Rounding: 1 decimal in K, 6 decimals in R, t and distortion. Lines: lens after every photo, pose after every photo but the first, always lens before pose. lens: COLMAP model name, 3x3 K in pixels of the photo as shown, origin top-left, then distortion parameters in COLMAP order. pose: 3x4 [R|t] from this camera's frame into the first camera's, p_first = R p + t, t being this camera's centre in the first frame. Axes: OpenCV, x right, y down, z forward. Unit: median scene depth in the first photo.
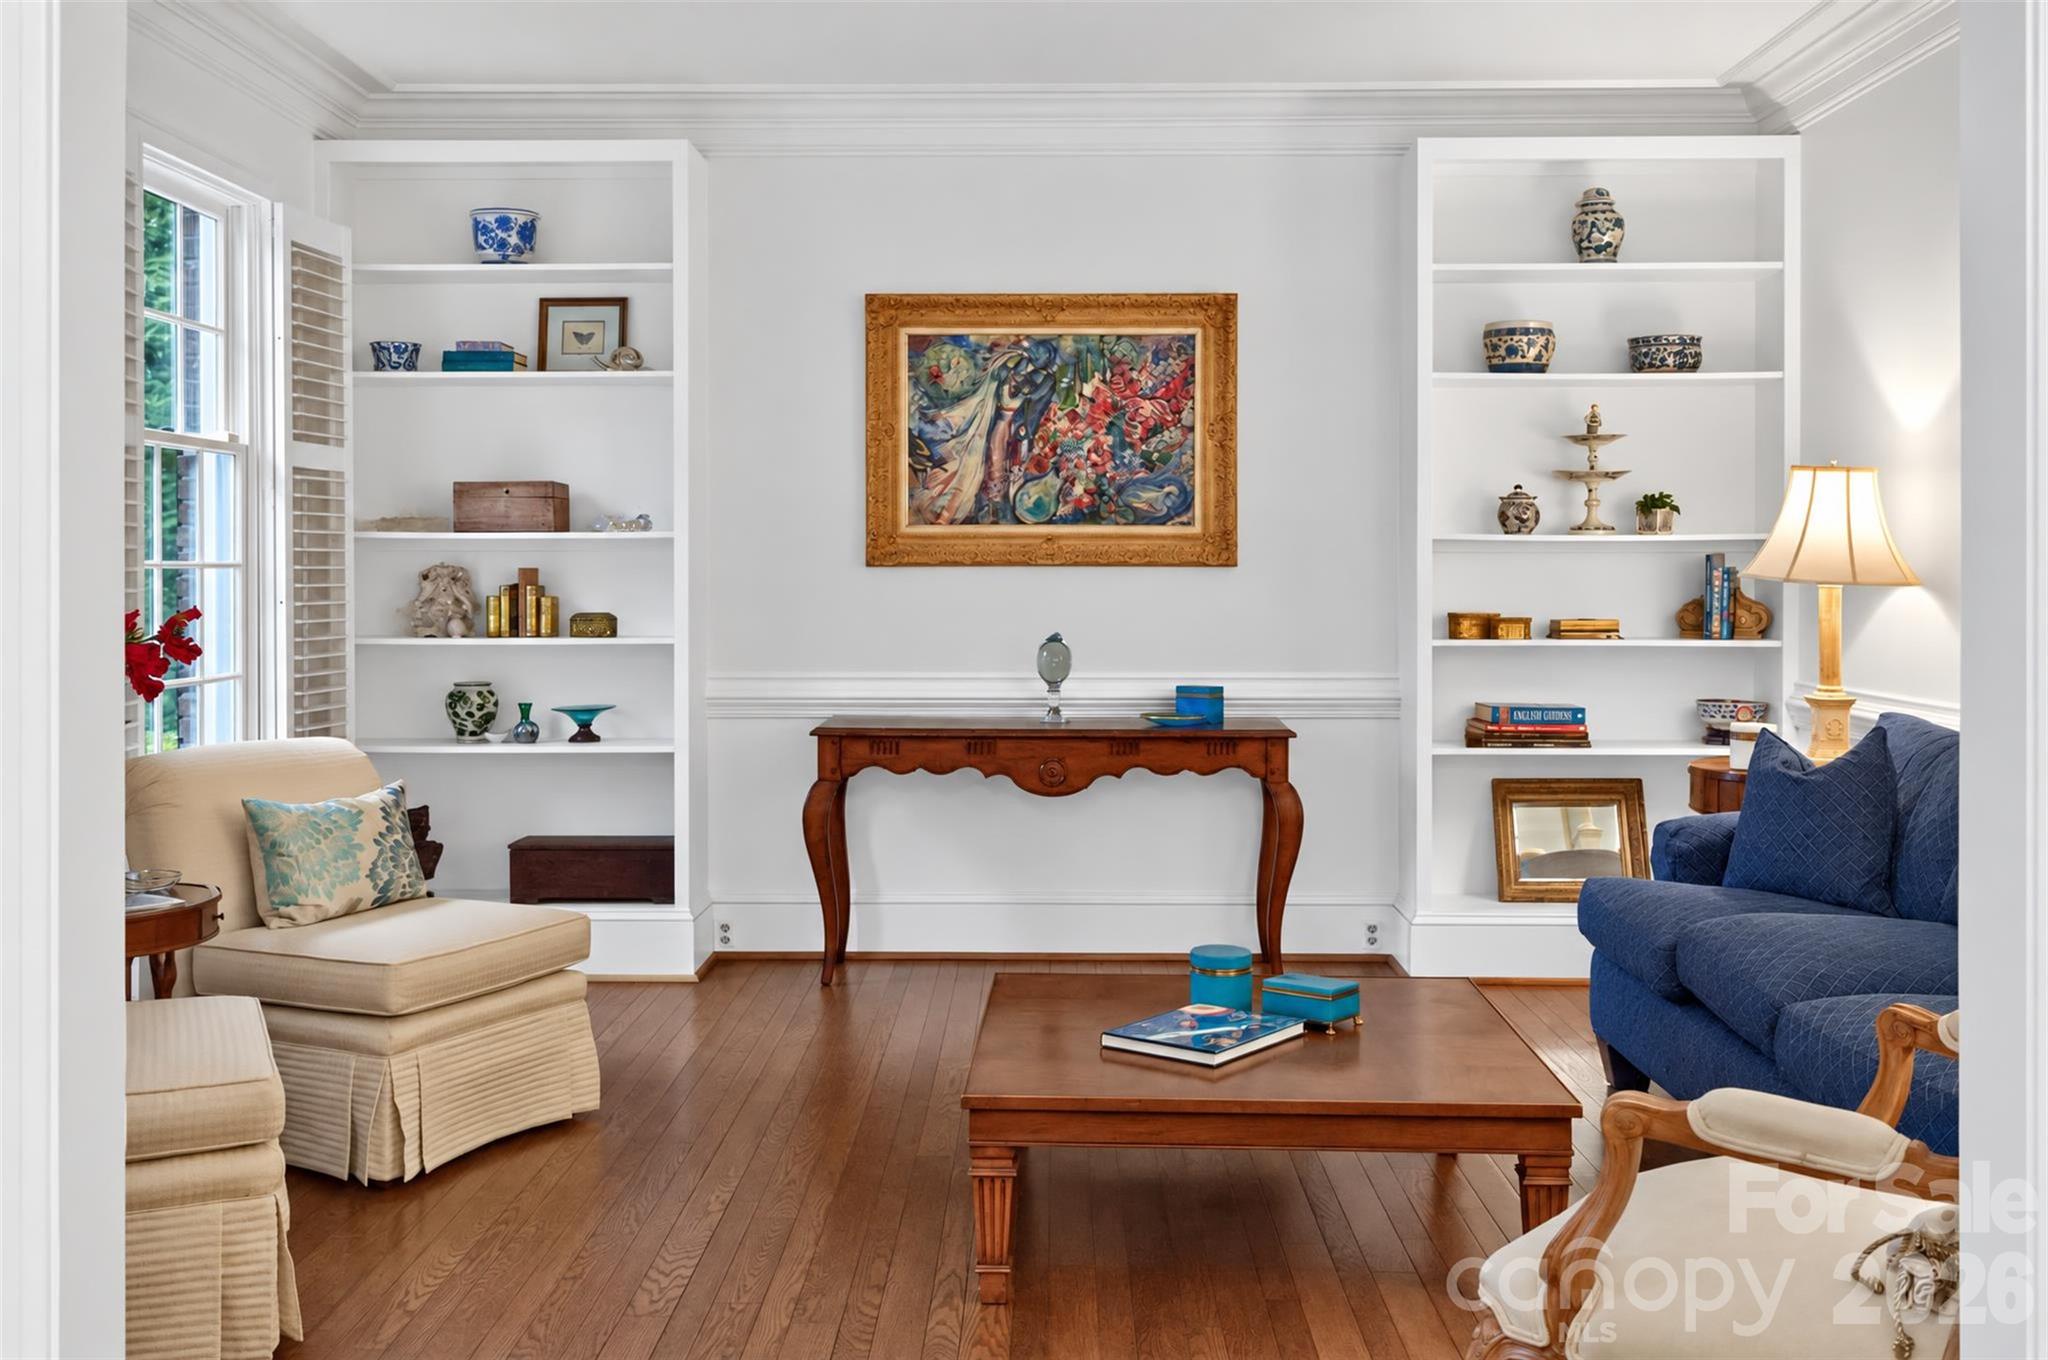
lens RADIAL K [[2040.0, 0, 1026.6], [0, 2040.0, 566.7], [0, 0, 1]] dist [0.018121, 0.023676]
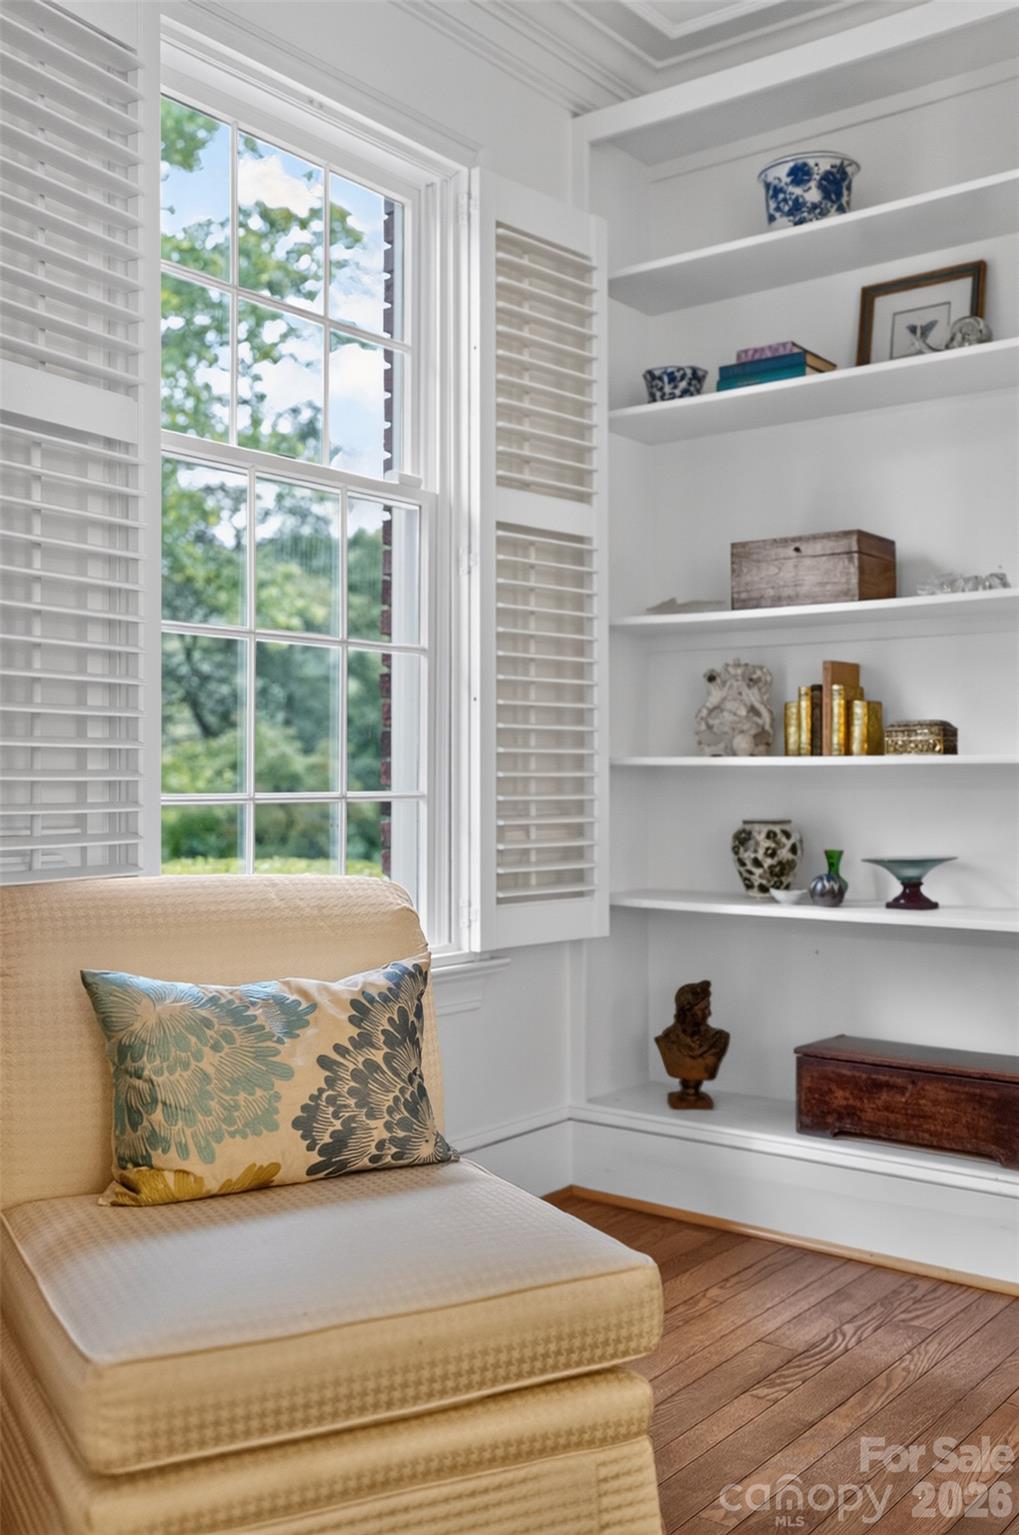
lens RADIAL K [[1529.0, 0, 509.5], [0, 1529.0, 767.5], [0, 0, 1]] dist [0.018121, 0.023676]
pose [[0.805723, 0.001447, -0.592291, -0.019725], [-0.002790, 0.999995, -0.001353, 0.039491], [0.592286, 0.002743, 0.805723, 0.507411]]
